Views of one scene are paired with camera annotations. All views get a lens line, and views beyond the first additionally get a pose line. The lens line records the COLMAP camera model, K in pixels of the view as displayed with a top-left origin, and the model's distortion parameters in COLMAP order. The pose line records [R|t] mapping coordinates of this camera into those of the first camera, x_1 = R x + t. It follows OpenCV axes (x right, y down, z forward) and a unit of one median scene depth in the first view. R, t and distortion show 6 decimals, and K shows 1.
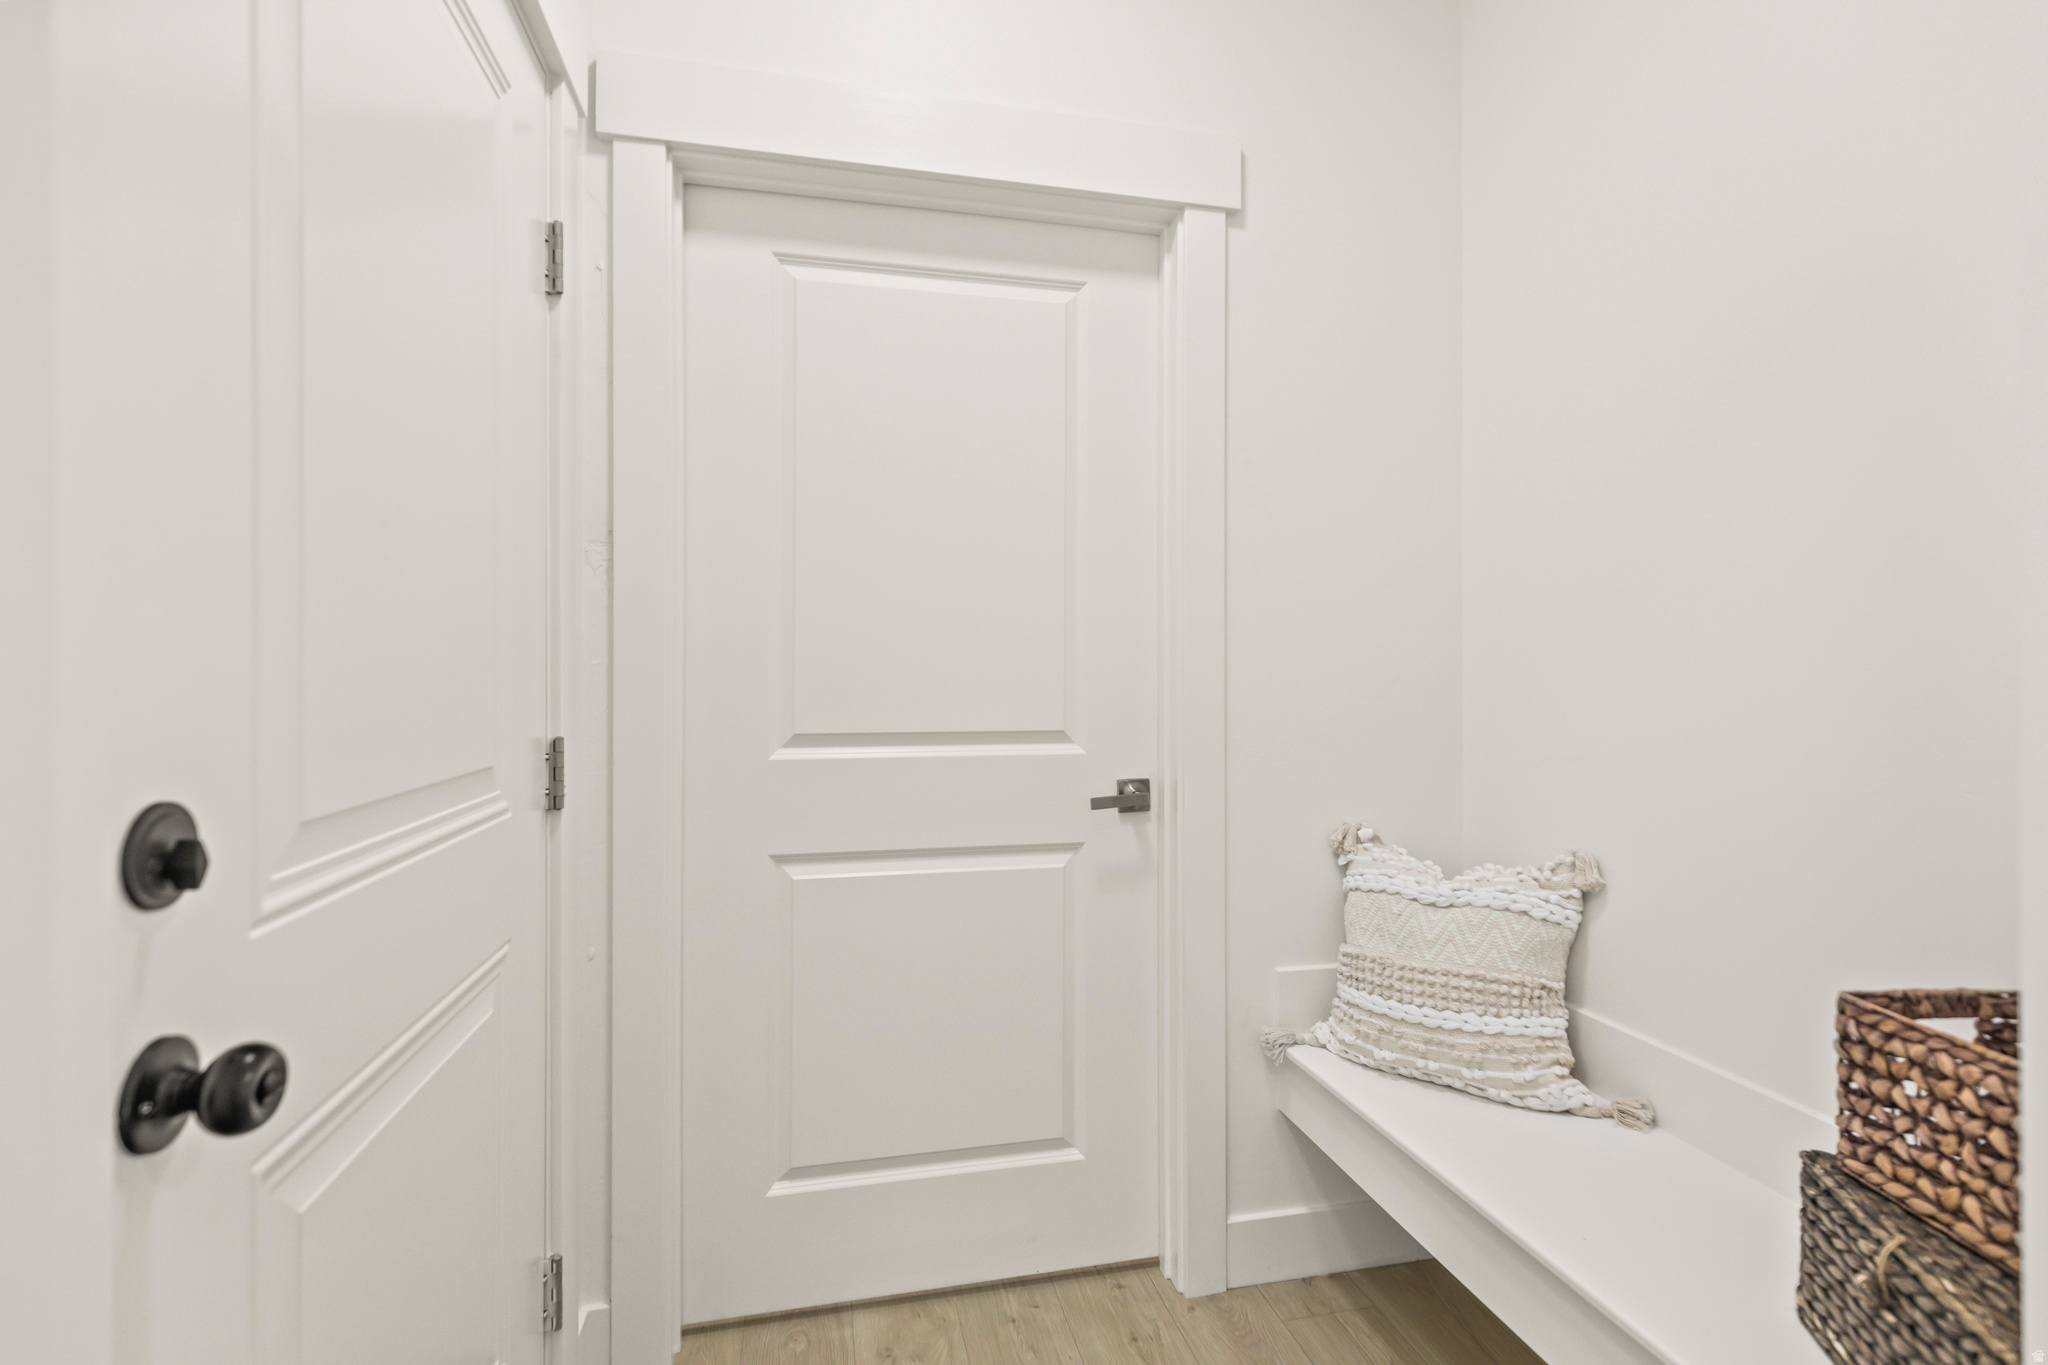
lens RADIAL K [[941.7, 0, 1022.3], [0, 941.7, 667.0], [0, 0, 1]] dist [0.010193, -0.001365]
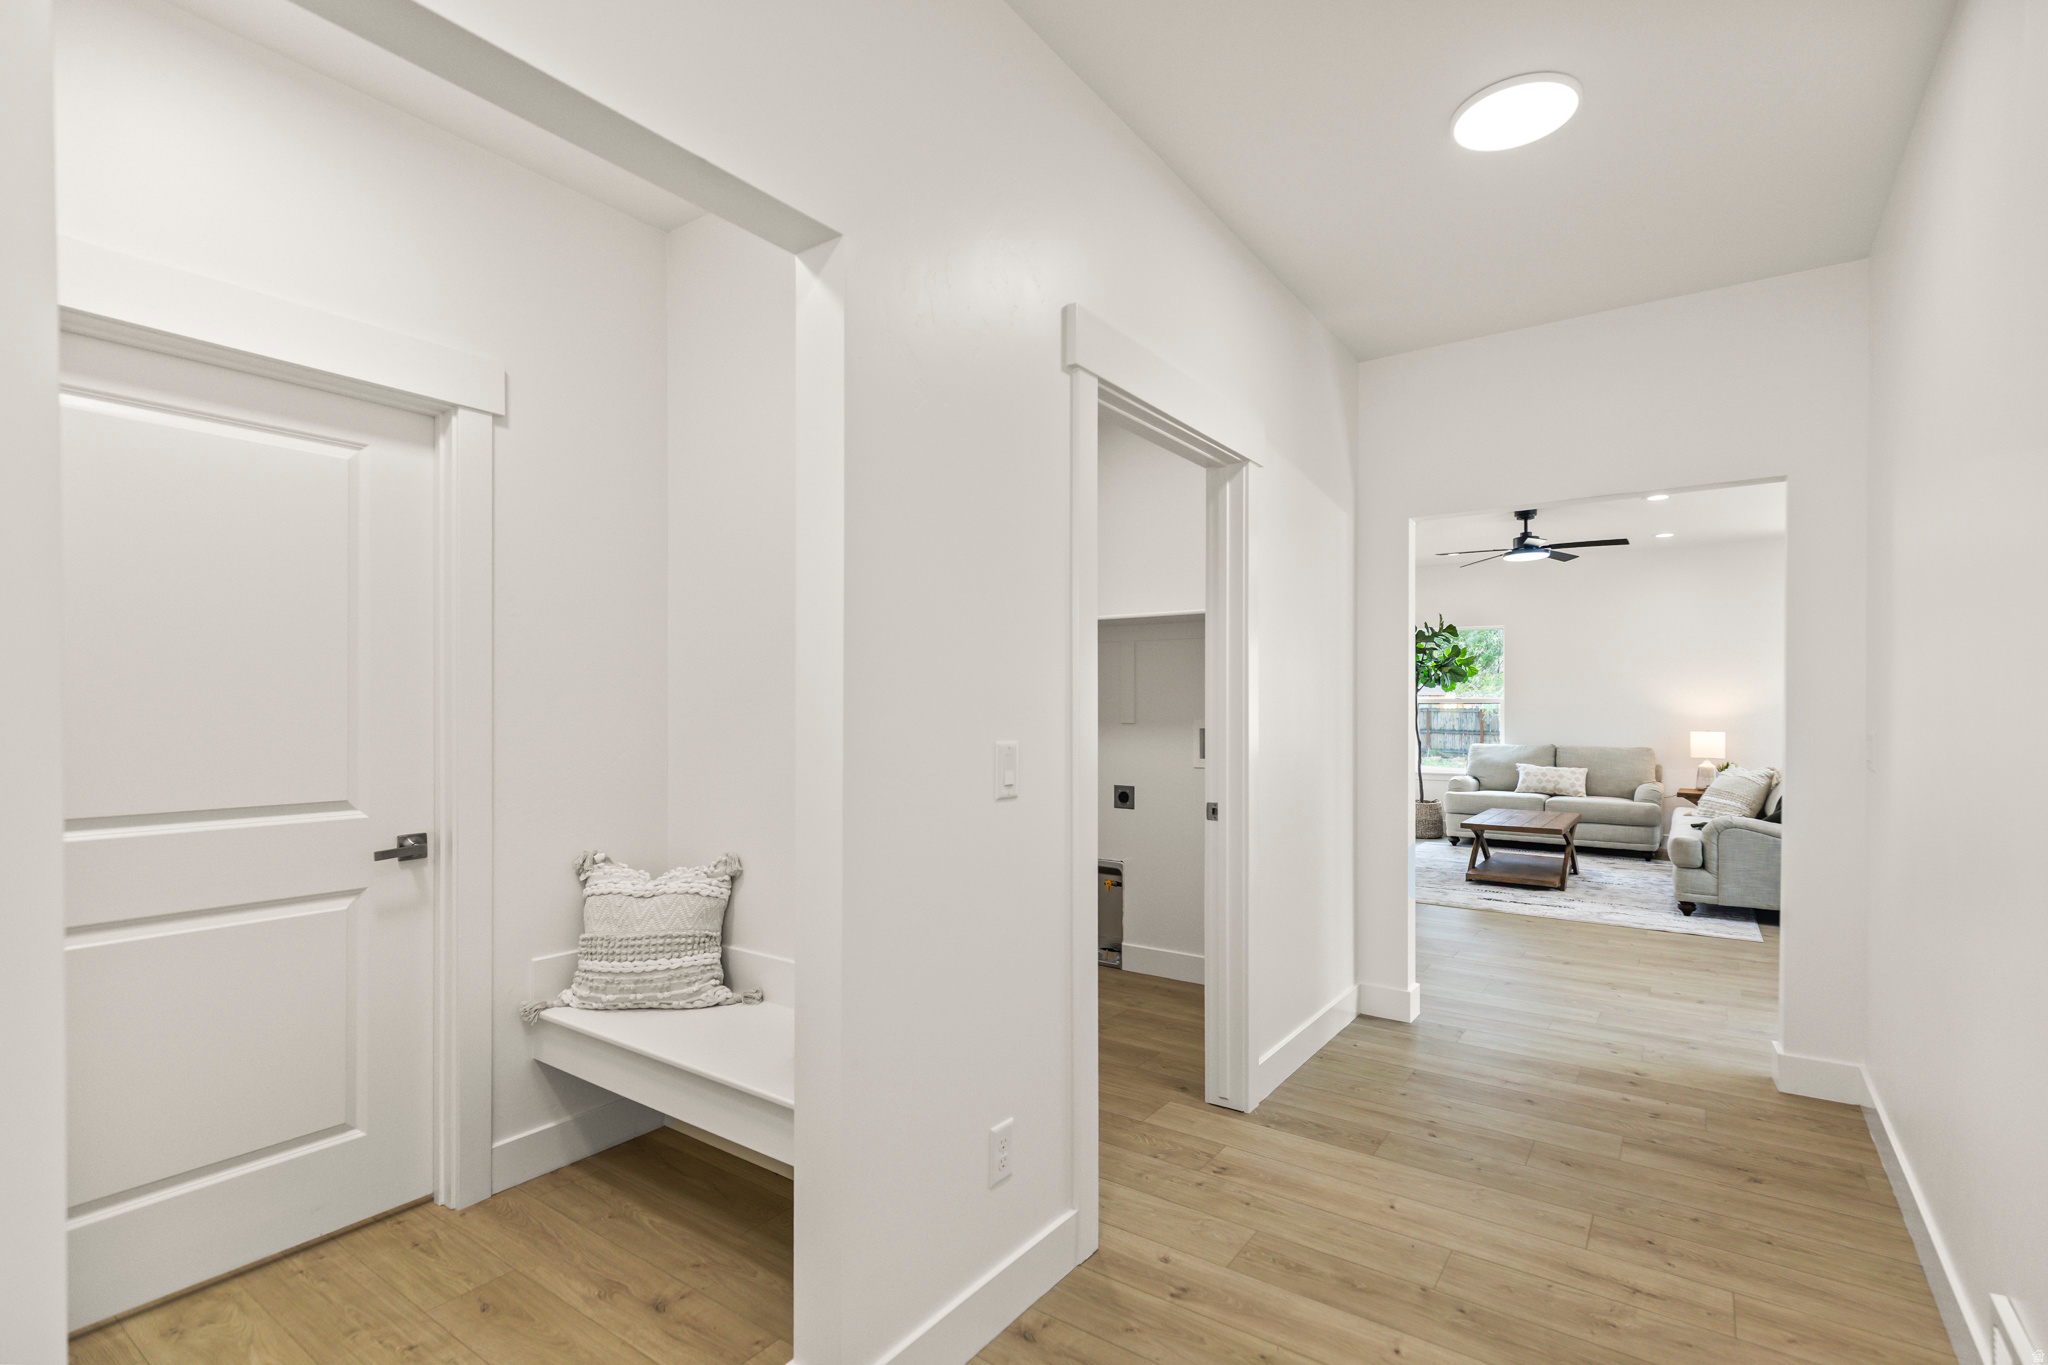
lens RADIAL K [[941.7, 0, 1027.7], [0, 941.7, 713.4], [0, 0, 1]] dist [0.010193, -0.001365]
pose [[0.736731, -0.001825, 0.676184, -0.144256], [-0.005926, 0.999941, 0.009156, -0.067075], [-0.676160, -0.010753, 0.736676, -0.553916]]
